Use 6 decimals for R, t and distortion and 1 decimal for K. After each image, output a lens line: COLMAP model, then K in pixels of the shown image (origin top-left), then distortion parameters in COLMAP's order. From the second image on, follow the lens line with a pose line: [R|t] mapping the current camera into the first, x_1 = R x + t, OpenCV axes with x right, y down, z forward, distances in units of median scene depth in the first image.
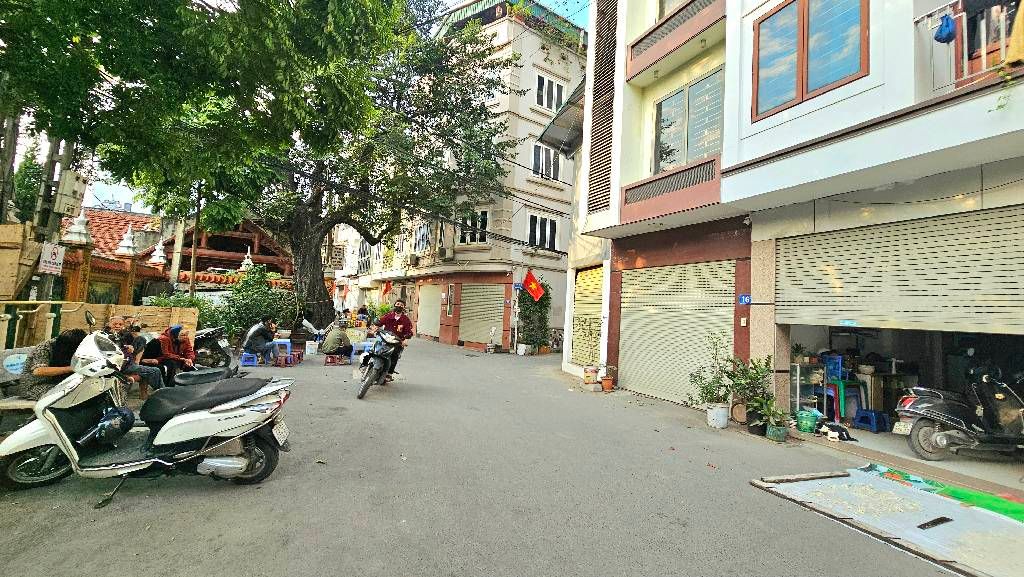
lens RADIAL K [[407.3, 0, 508.7], [0, 407.3, 289.7], [0, 0, 1]] dist [-0.002304, 0.000085]
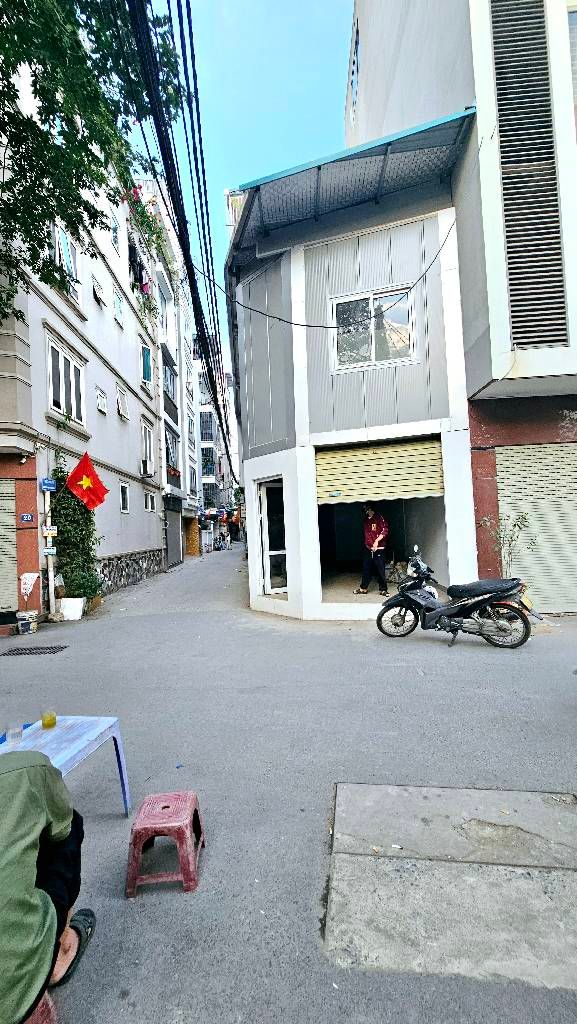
lens RADIAL K [[407.3, 0, 288.8], [0, 407.3, 516.9], [0, 0, 1]] dist [-0.002304, 0.000085]
pose [[0.498398, -0.054343, 0.865243, -0.647591], [0.024379, 0.998517, 0.048670, 0.035796], [-0.866605, -0.003163, 0.498984, 1.249285]]
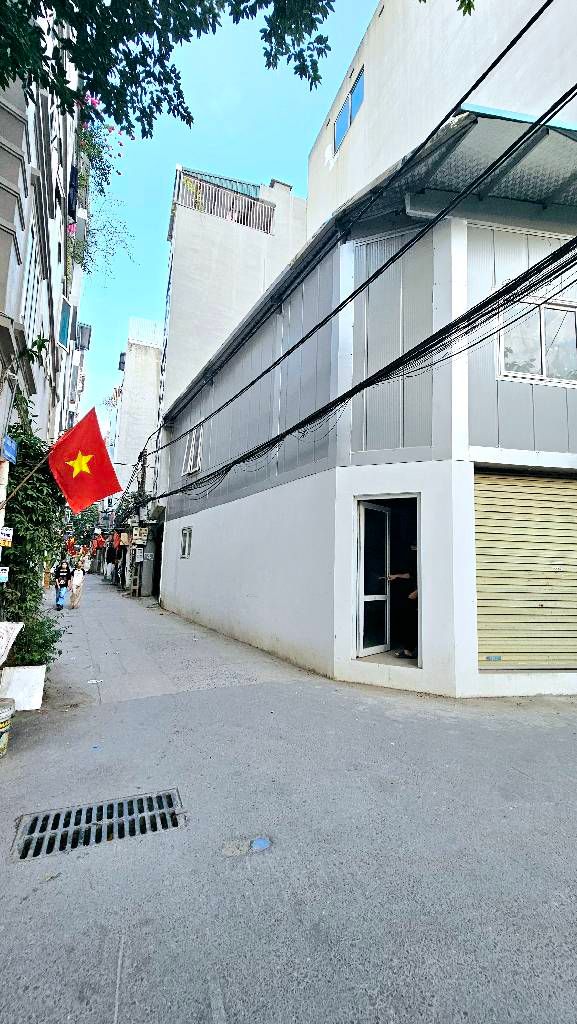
lens RADIAL K [[422.9, 0, 288.5], [0, 422.9, 512.0], [0, 0, 1]] dist [-0.000837, -0.000043]
pose [[0.112942, 0.060711, 0.991745, -0.565277], [-0.081035, 0.995369, -0.051704, 0.076938], [-0.990292, -0.074527, 0.117339, 1.982004]]
